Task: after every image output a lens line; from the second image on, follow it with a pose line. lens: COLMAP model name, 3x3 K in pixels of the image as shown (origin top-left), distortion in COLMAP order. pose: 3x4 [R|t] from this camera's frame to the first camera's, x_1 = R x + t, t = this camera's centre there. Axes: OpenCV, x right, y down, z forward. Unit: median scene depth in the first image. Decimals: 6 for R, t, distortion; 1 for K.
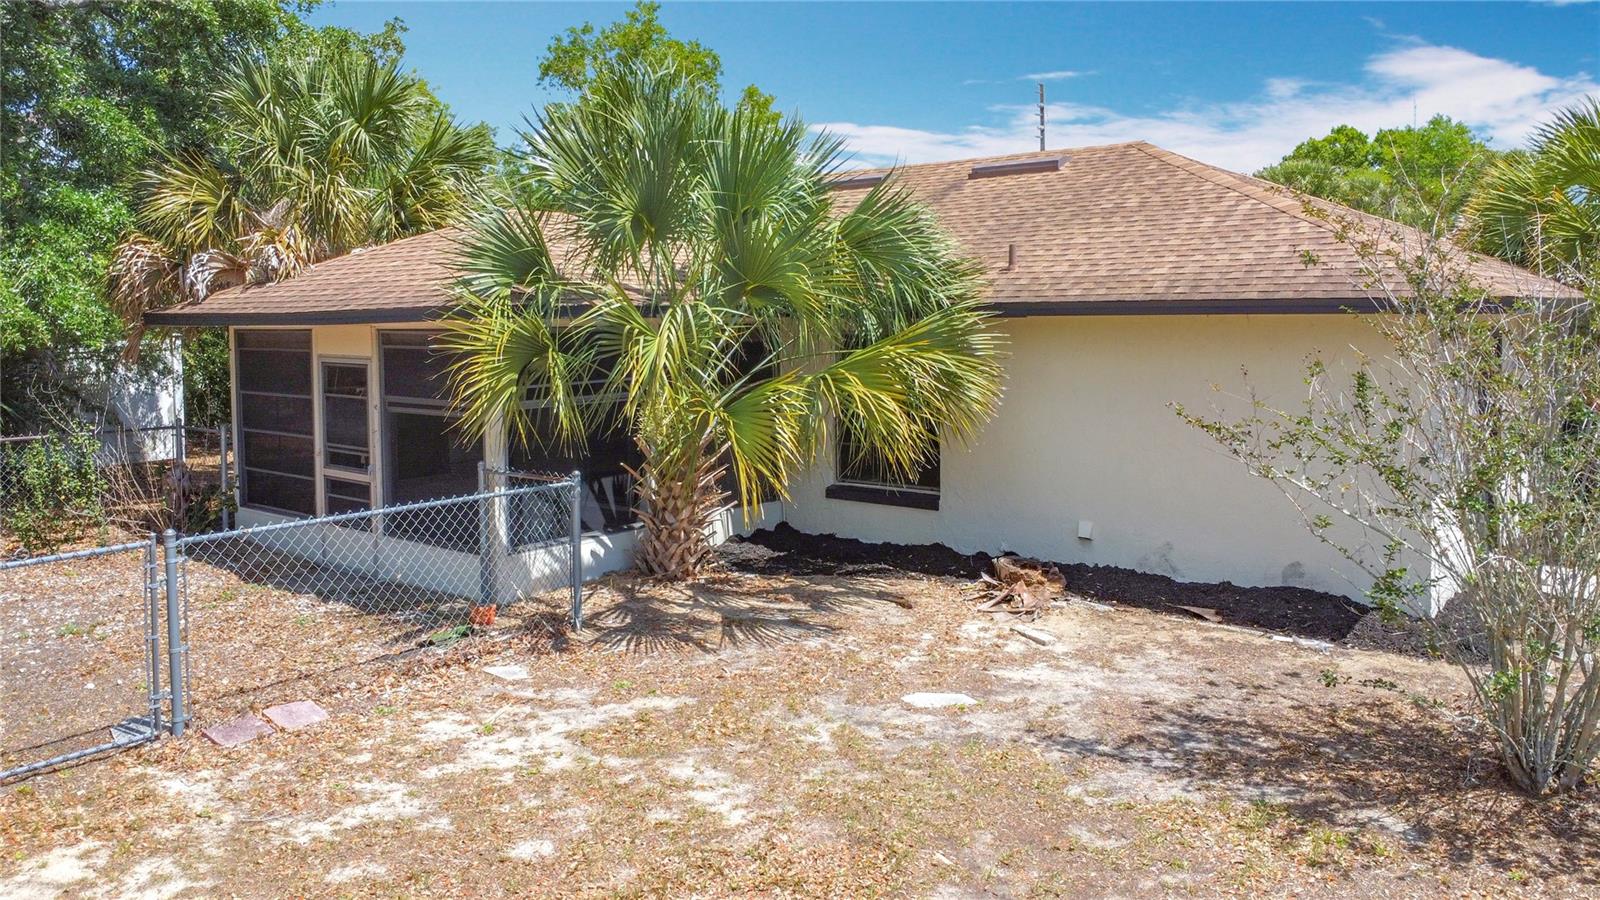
lens RADIAL K [[1207.0, 0, 804.9], [0, 1207.0, 368.2], [0, 0, 1]] dist [-0.008047, -0.010200]
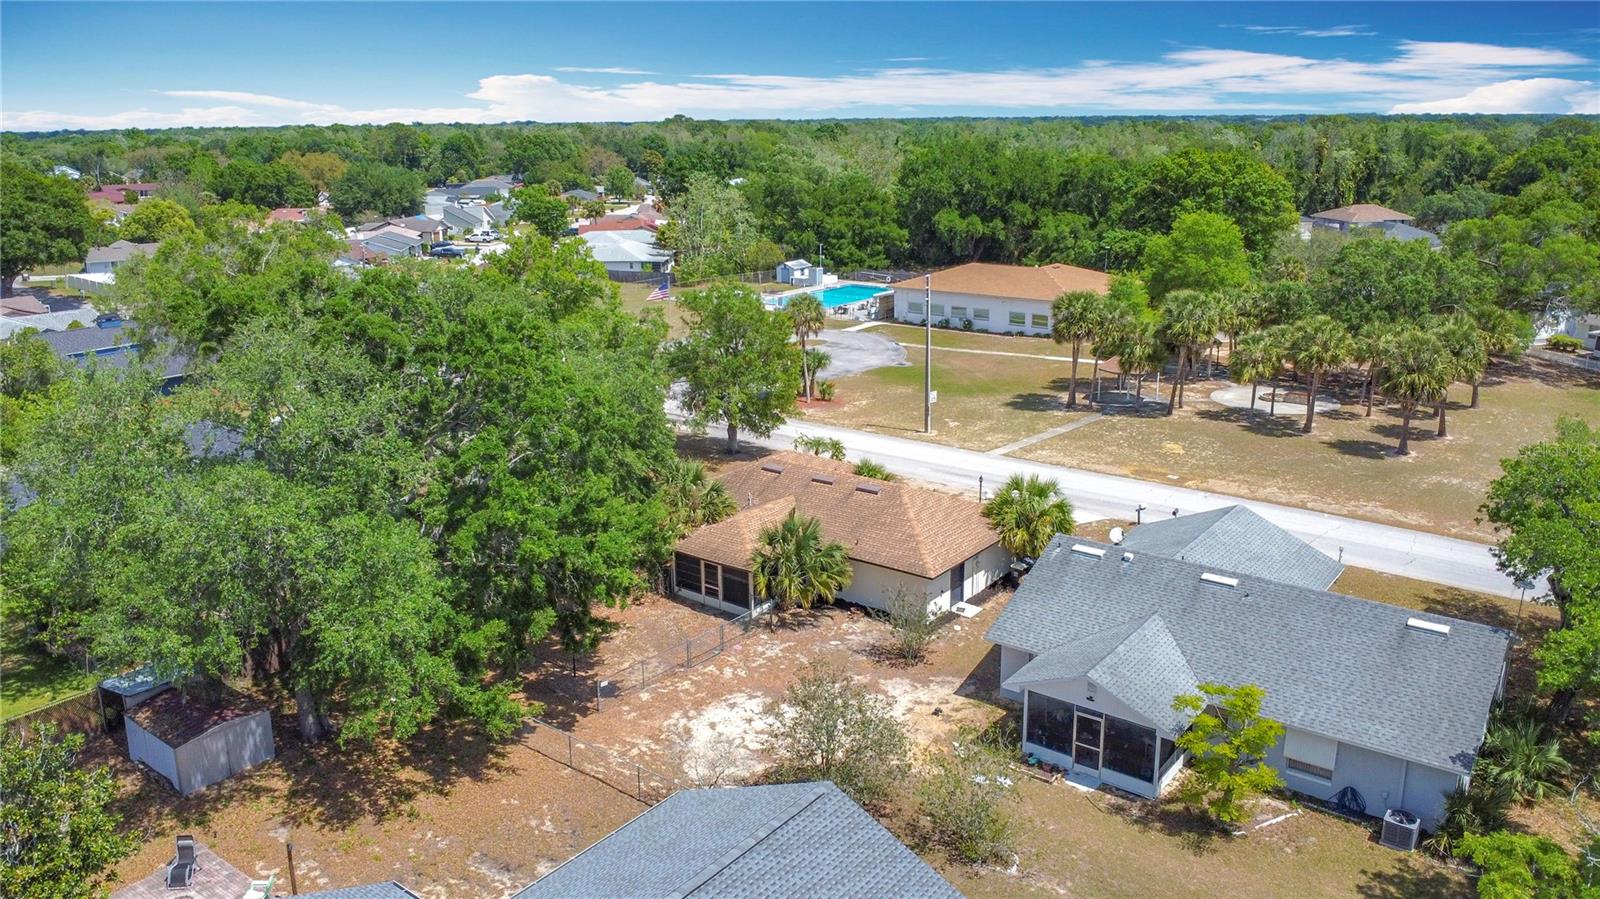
lens RADIAL K [[1174.9, 0, 800.0], [0, 1174.9, 449.5], [0, 0, 1]] dist [-0.028747, -0.010860]
pose [[0.999879, -0.005771, 0.014469, -0.129033], [0.002417, 0.975065, 0.221907, -1.708381], [-0.015389, -0.221845, 0.974960, -3.923354]]
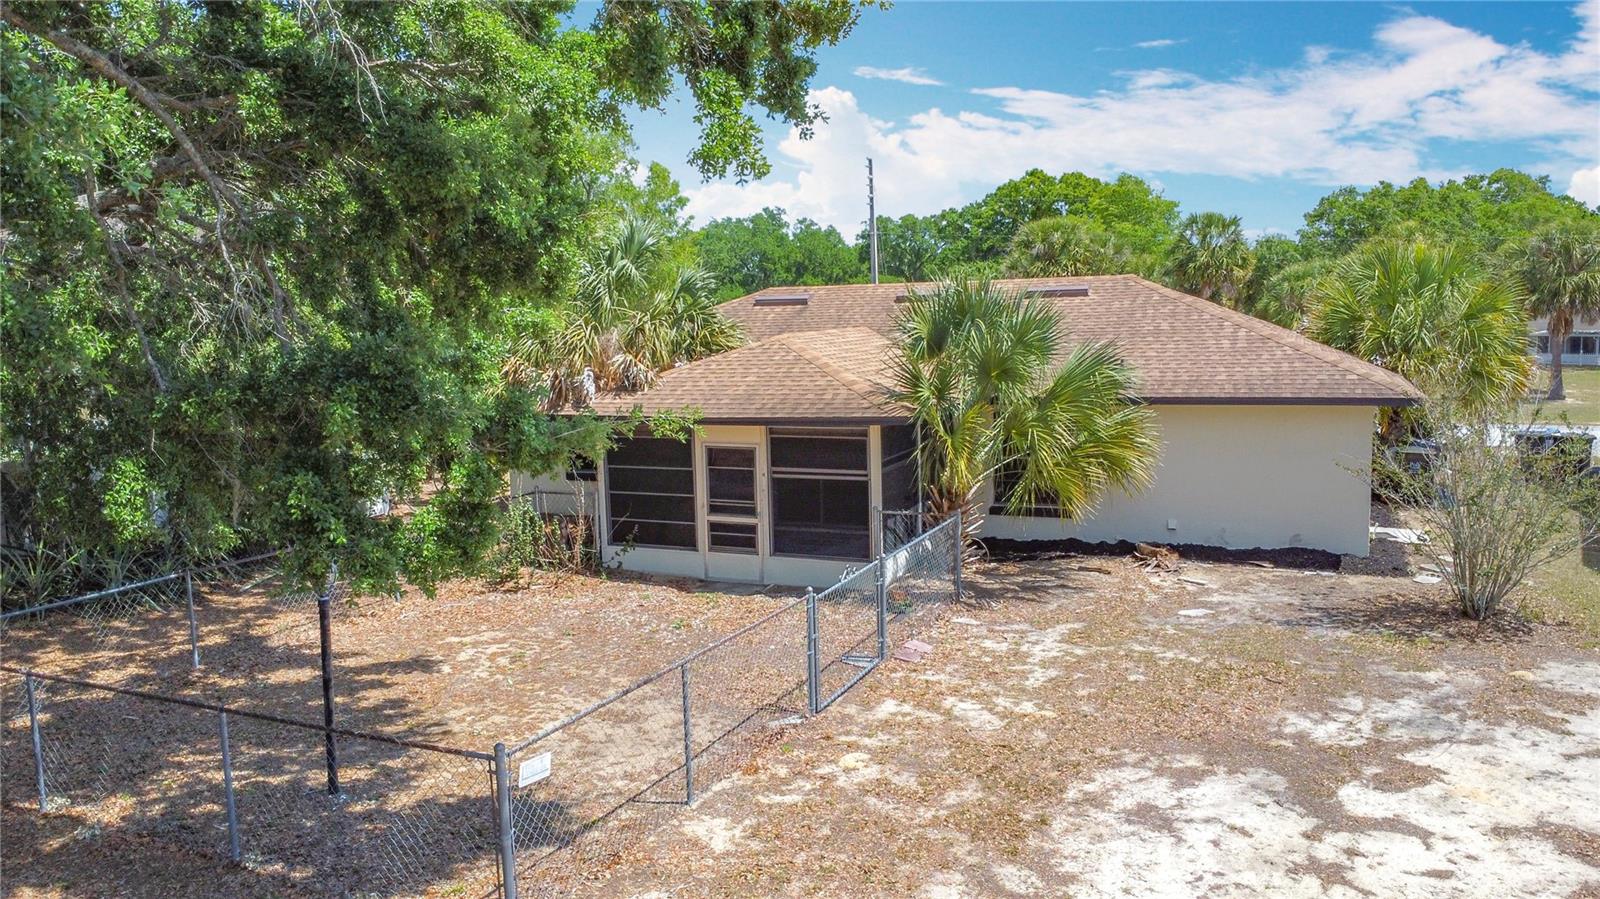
lens RADIAL K [[1174.9, 0, 800.0], [0, 1174.9, 449.5], [0, 0, 1]] dist [-0.028747, -0.010860]
pose [[0.964244, -0.047200, 0.260778, -0.830528], [0.030422, 0.997221, 0.068004, -0.121456], [-0.263263, -0.057639, 0.963001, -0.563202]]
